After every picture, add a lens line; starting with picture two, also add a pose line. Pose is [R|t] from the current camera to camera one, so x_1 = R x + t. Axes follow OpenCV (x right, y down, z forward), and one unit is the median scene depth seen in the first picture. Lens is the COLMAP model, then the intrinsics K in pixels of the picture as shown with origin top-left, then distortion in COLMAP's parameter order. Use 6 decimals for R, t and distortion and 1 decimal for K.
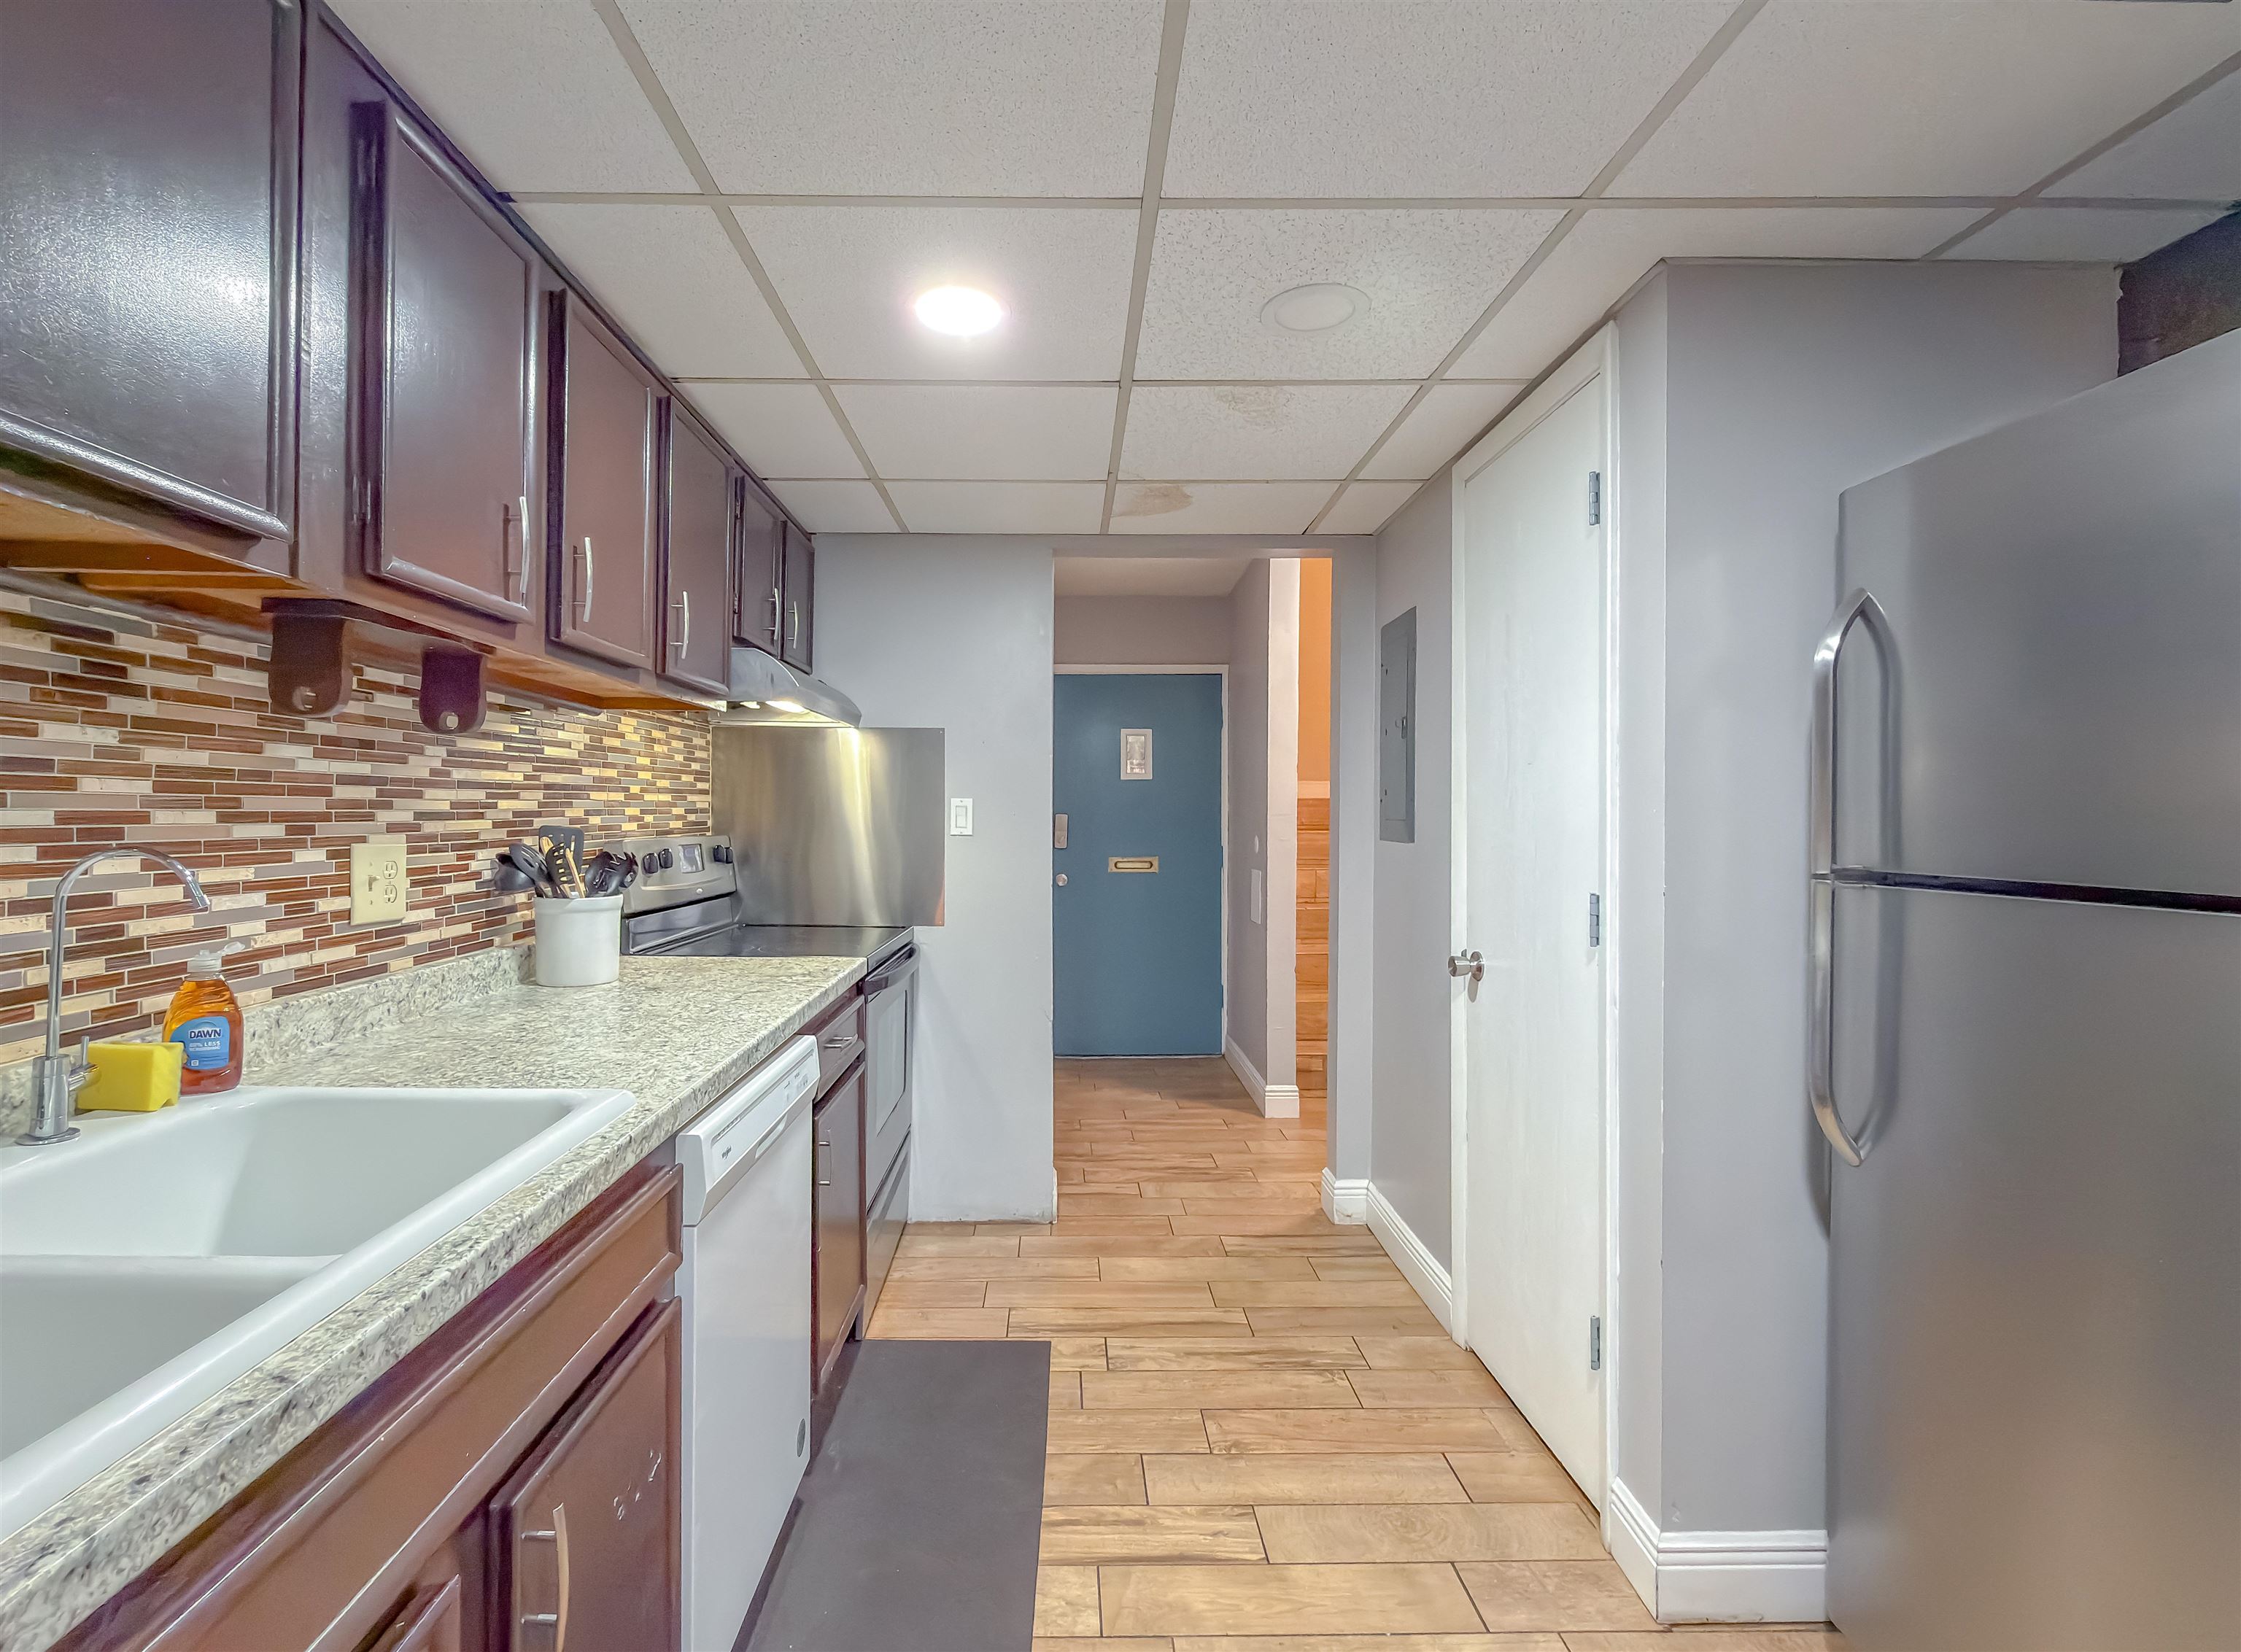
lens RADIAL K [[1058.4, 0, 1059.9], [0, 1058.4, 824.9], [0, 0, 1]] dist [0.000308, 0.000029]
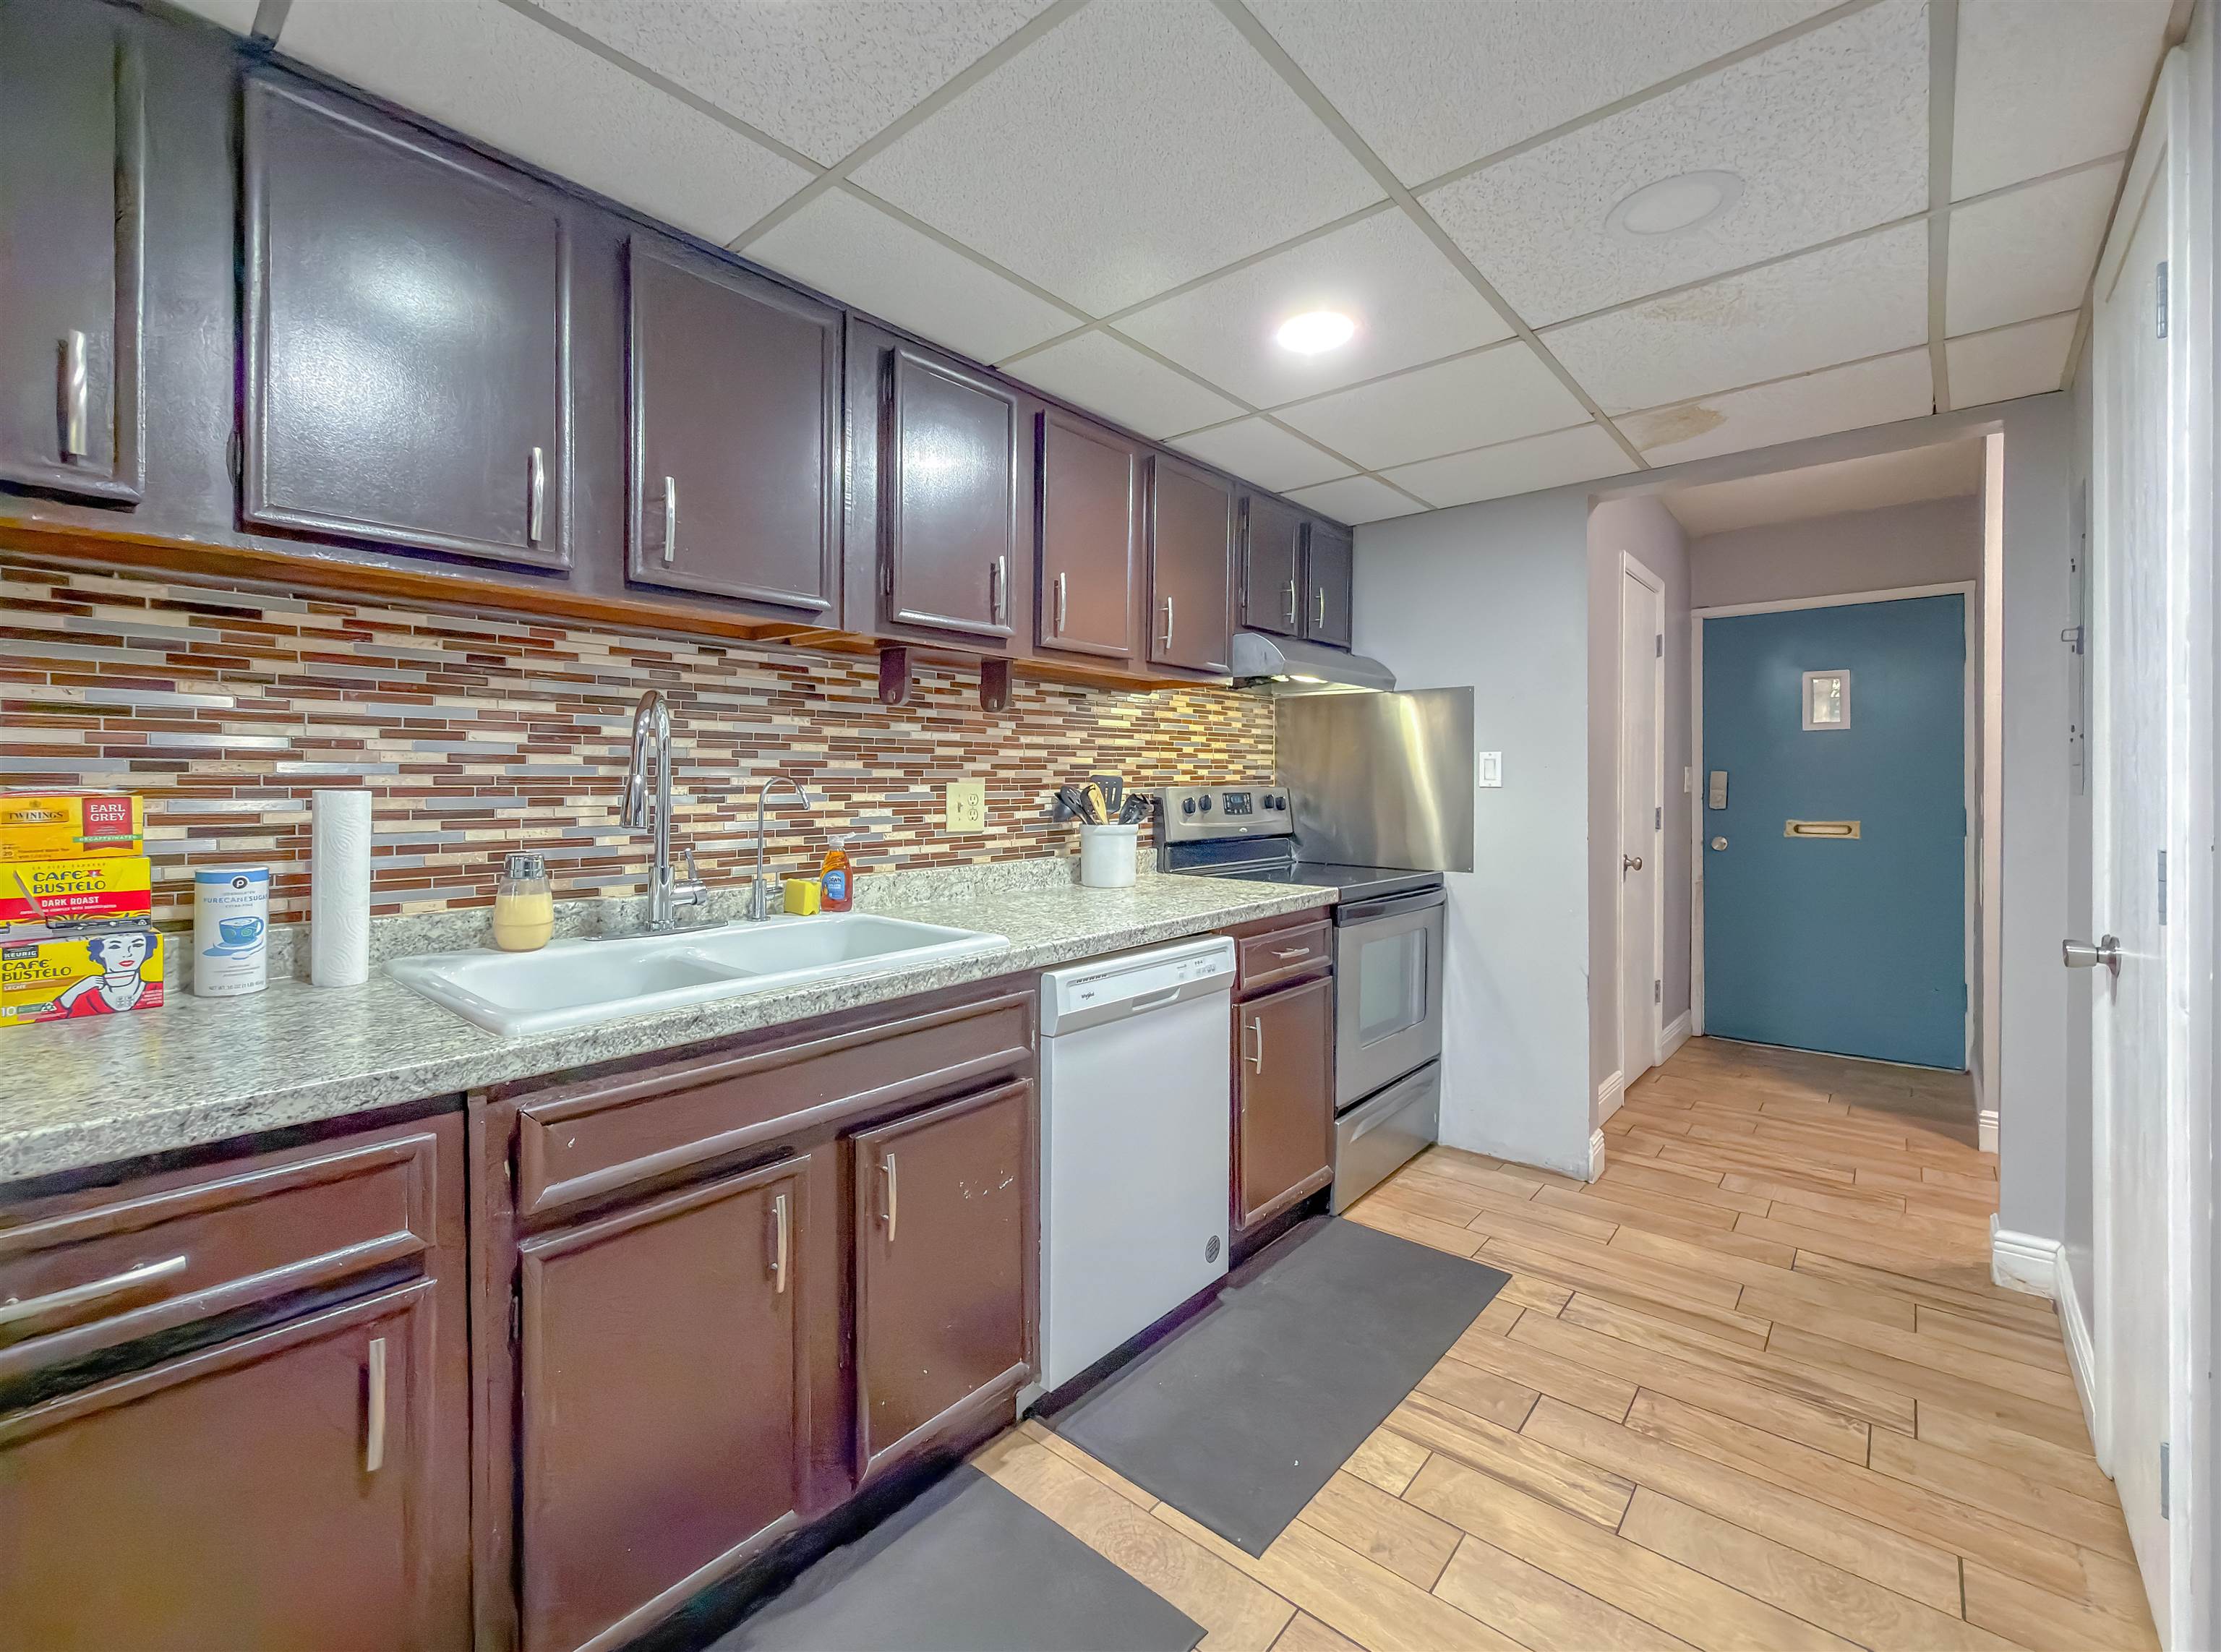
lens RADIAL K [[953.4, 0, 1050.0], [0, 953.4, 788.5], [0, 0, 1]] dist [-0.000857, -0.000203]
pose [[0.736931, -0.000322, -0.675968, 0.411747], [-0.003061, 0.999988, -0.003814, 0.029612], [0.675961, 0.004880, 0.736921, 0.017303]]
